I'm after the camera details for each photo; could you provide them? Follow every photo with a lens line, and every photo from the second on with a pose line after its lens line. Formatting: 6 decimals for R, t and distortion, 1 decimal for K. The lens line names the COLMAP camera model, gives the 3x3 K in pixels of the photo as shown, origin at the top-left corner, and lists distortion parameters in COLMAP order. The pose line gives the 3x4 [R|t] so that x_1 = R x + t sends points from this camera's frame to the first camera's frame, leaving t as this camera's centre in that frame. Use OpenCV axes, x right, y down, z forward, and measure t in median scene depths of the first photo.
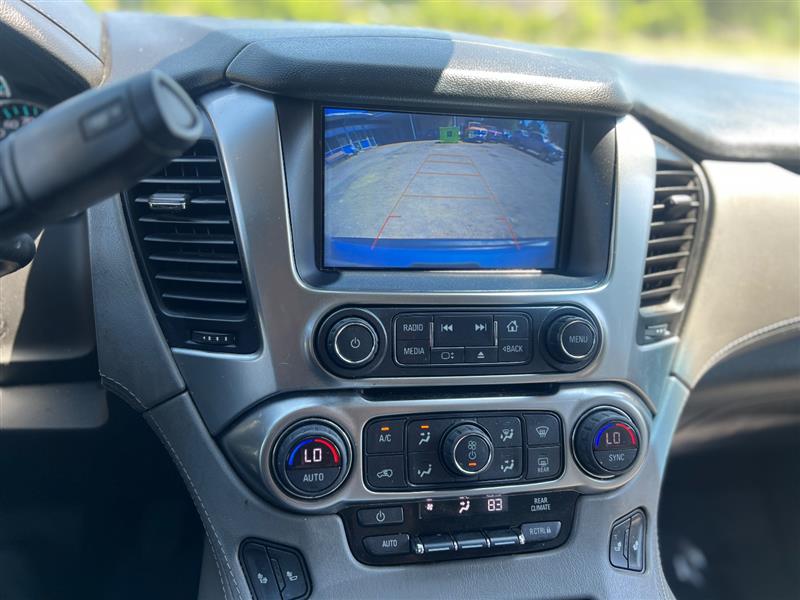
lens RADIAL K [[696.9, 0, 400.3], [0, 696.9, 335.5], [0, 0, 1]] dist [0.074936, -0.144693]
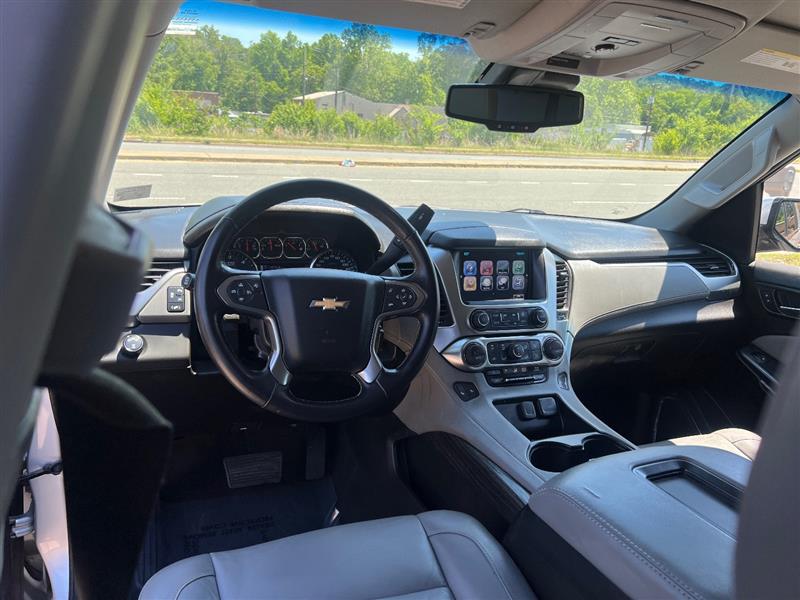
lens RADIAL K [[600.6, 0, 406.2], [0, 600.6, 299.8], [0, 0, 1]] dist [0.058057, -0.073964]
pose [[0.980955, -0.044388, 0.189093, -0.836775], [0.071448, 0.987742, -0.138787, 0.251521], [-0.180615, 0.149654, 0.972102, -1.519277]]
